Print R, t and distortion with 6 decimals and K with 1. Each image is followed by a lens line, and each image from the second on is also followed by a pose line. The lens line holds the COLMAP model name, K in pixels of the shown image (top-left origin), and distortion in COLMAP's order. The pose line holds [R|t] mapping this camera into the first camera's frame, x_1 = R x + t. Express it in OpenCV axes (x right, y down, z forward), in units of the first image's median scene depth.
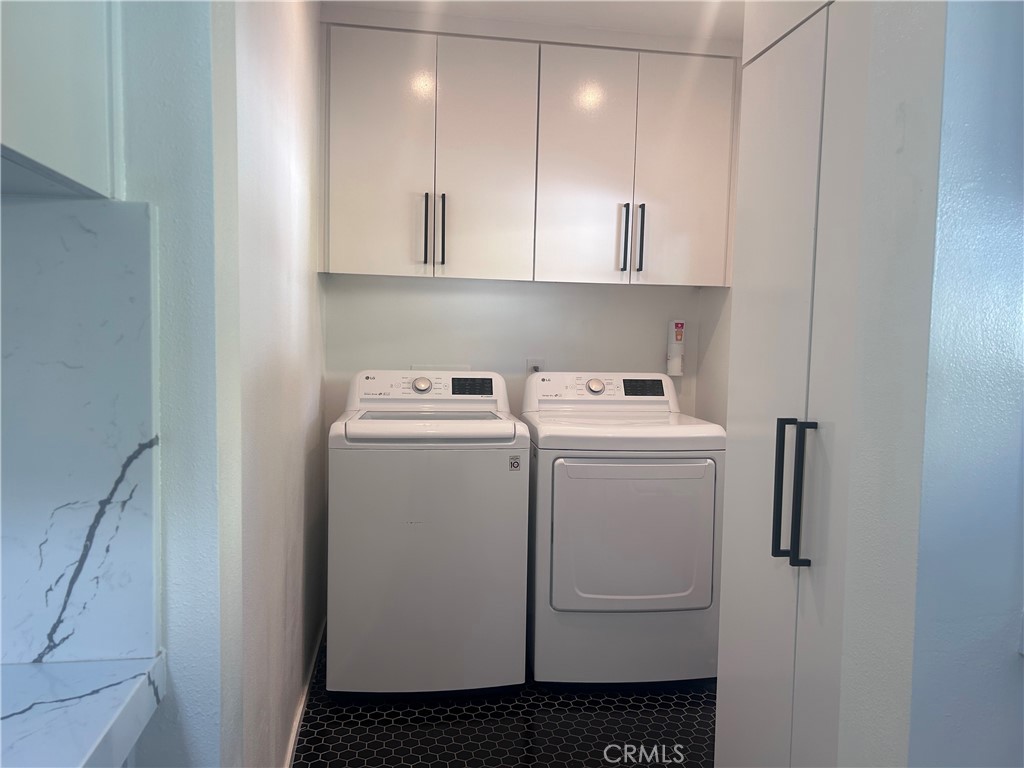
lens RADIAL K [[777.5, 0, 510.1], [0, 777.5, 390.2], [0, 0, 1]] dist [0.053020, -0.053717]
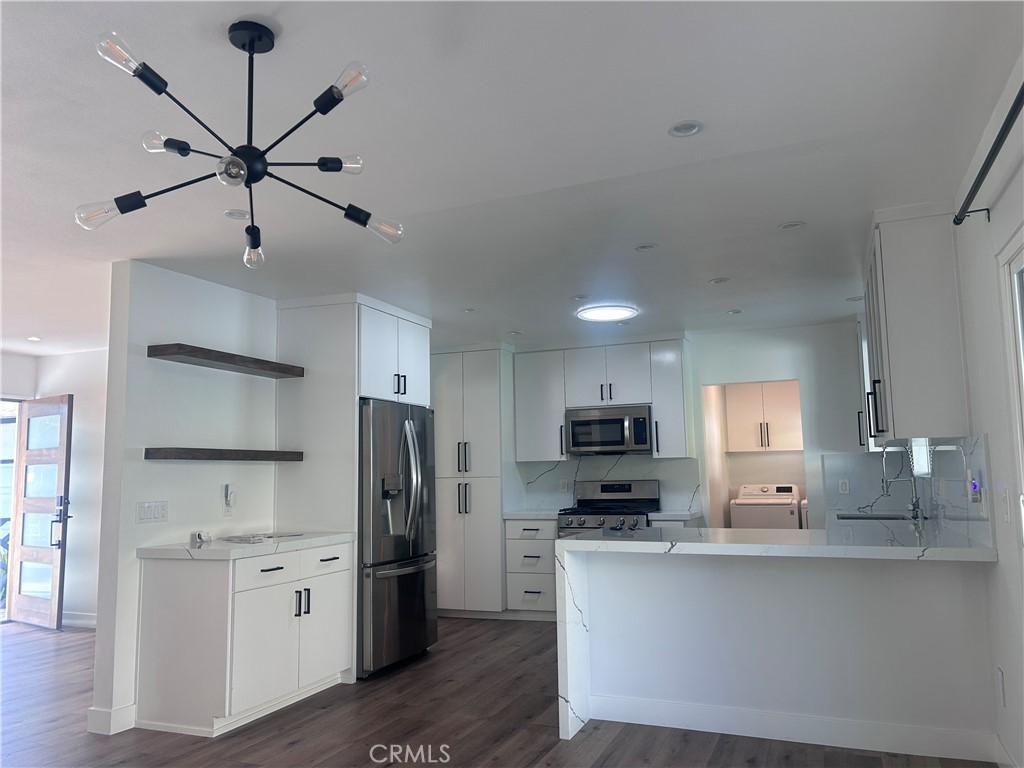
lens RADIAL K [[777.5, 0, 504.4], [0, 777.5, 388.7], [0, 0, 1]] dist [0.053020, -0.053717]
pose [[0.855959, -0.088923, -0.509340, 0.573633], [-0.005438, 0.983497, -0.180842, 0.157439], [0.517015, 0.157563, 0.841350, -1.984960]]
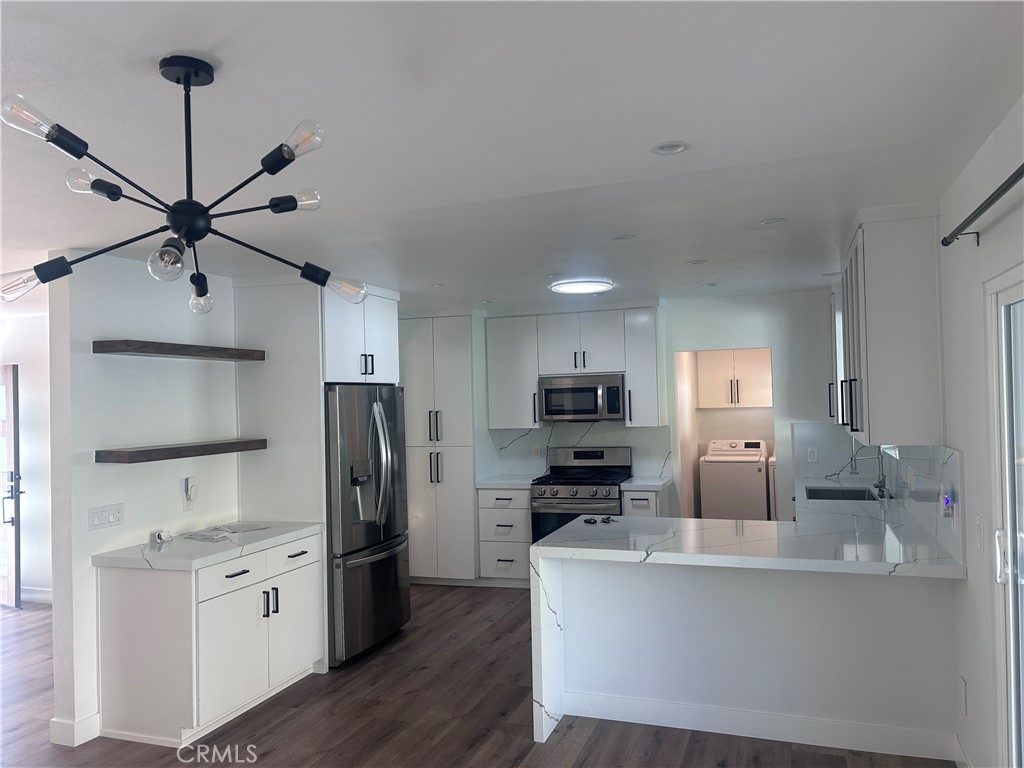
lens RADIAL K [[777.5, 0, 520.0], [0, 777.5, 385.5], [0, 0, 1]] dist [0.053020, -0.053717]
pose [[0.883875, -0.046432, -0.465413, 0.555261], [0.006387, 0.996166, -0.087253, 0.021682], [0.467680, 0.074148, 0.880782, -1.961783]]
